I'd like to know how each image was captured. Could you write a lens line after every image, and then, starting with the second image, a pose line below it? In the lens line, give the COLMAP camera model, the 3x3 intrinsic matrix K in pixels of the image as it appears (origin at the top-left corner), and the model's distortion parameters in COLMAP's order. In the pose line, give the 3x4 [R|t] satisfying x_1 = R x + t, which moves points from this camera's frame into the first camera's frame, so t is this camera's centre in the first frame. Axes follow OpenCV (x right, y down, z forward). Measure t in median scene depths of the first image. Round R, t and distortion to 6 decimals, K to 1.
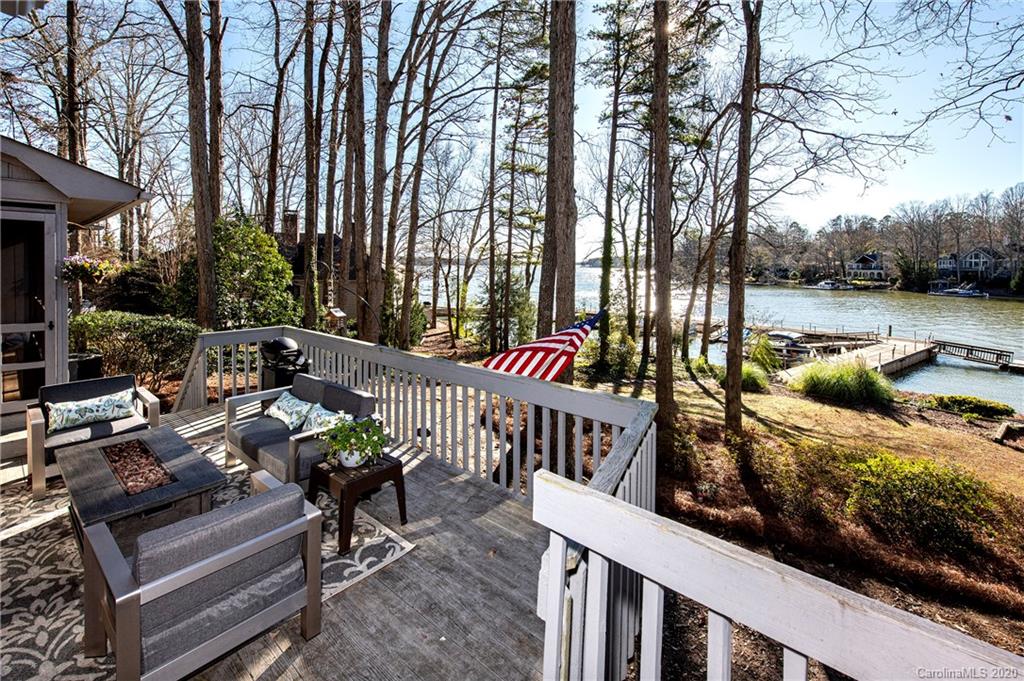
lens RADIAL K [[435.1, 0, 524.8], [0, 435.1, 274.9], [0, 0, 1]] dist [0.000095, 0.001200]
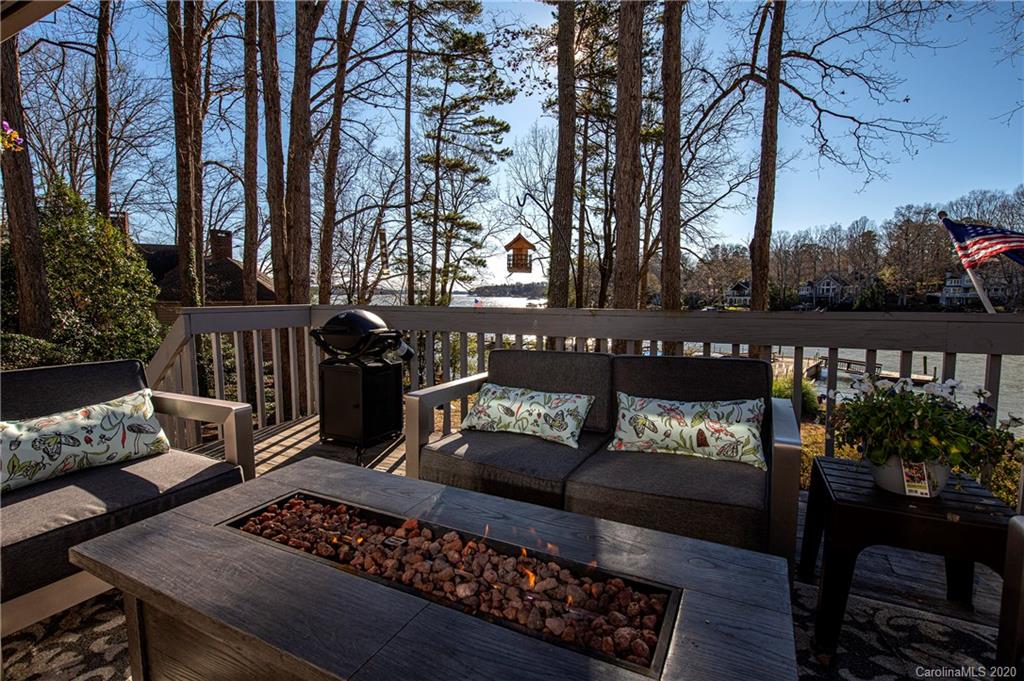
lens RADIAL K [[476.3, 0, 516.7], [0, 476.3, 339.4], [0, 0, 1]] dist [-0.004457, -0.000180]
pose [[0.973401, -0.027978, 0.227394, -0.110611], [0.011652, 0.997277, 0.072827, 0.031060], [-0.228812, -0.068240, 0.971076, 0.081808]]
